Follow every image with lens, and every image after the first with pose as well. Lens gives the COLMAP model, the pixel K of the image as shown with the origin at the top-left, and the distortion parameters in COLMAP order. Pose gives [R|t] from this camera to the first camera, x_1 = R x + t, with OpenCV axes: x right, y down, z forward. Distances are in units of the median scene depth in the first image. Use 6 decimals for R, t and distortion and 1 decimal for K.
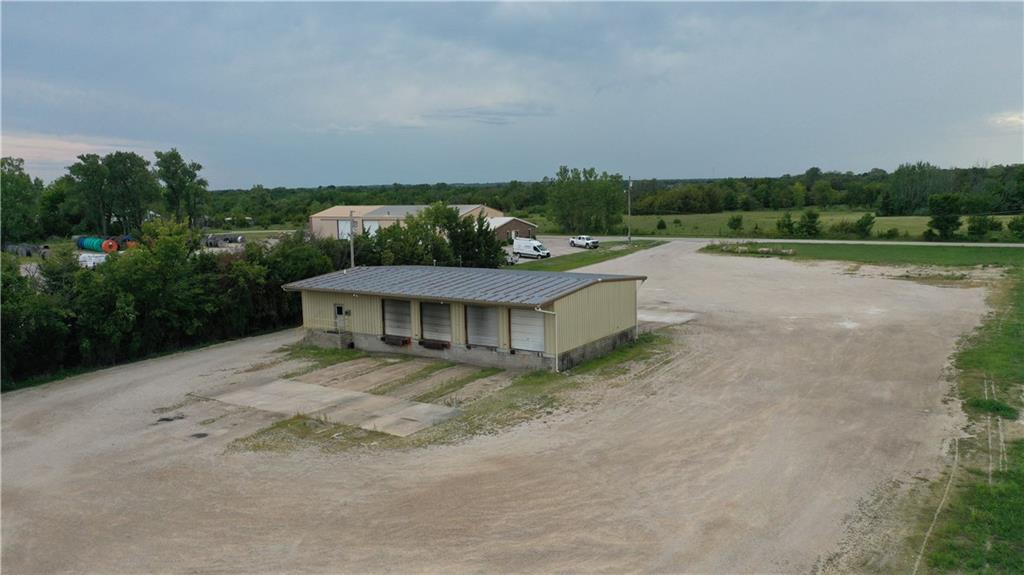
lens RADIAL K [[804.7, 0, 518.7], [0, 804.7, 286.6], [0, 0, 1]] dist [0.002836, -0.001327]
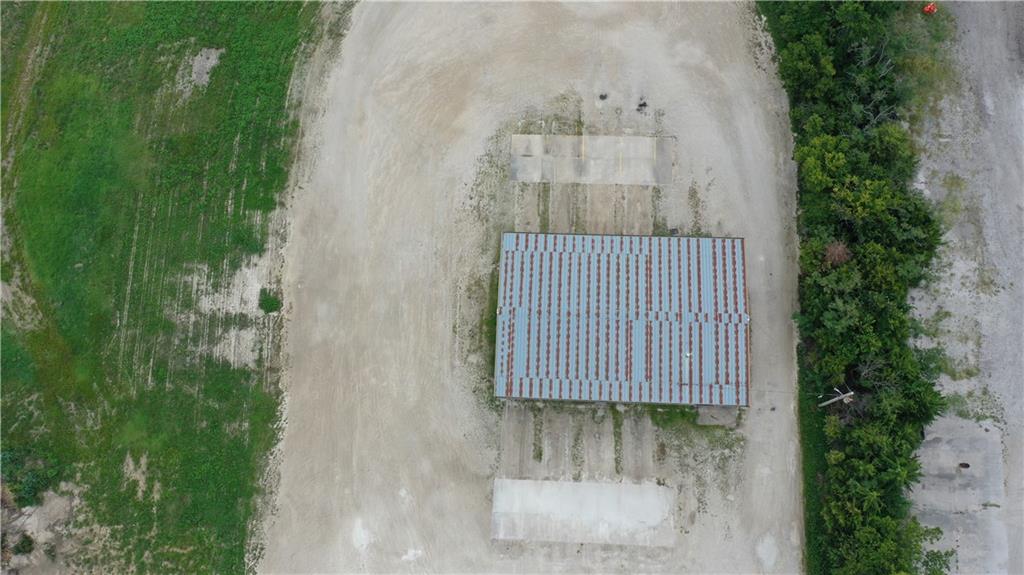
lens RADIAL K [[800.0, 0, 509.6], [0, 800.0, 296.5], [0, 0, 1]] dist [-0.005053, 0.002348]
pose [[-0.859727, 0.506544, -0.065445, 0.166947], [0.001907, 0.131317, 0.991339, -1.406620], [0.510750, 0.852156, -0.113863, 1.201801]]
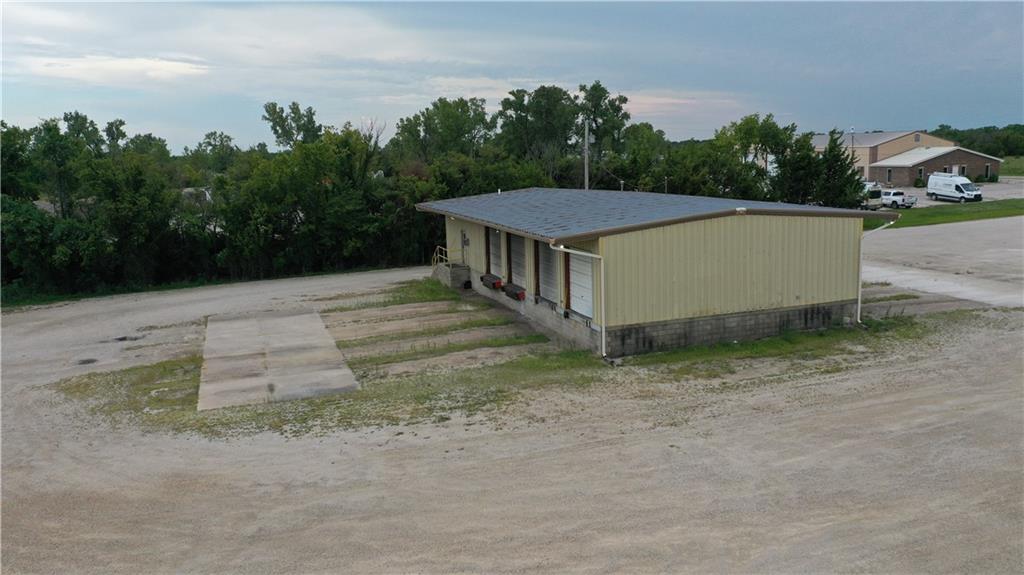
lens RADIAL K [[809.1, 0, 512.0], [0, 809.1, 287.5], [0, 0, 1]] dist [-0.004184, 0.003498]
pose [[0.789783, 0.099809, -0.605212, 0.341282], [-0.062232, 0.994620, 0.082818, 0.010048], [0.610221, -0.027744, 0.791745, 0.470646]]
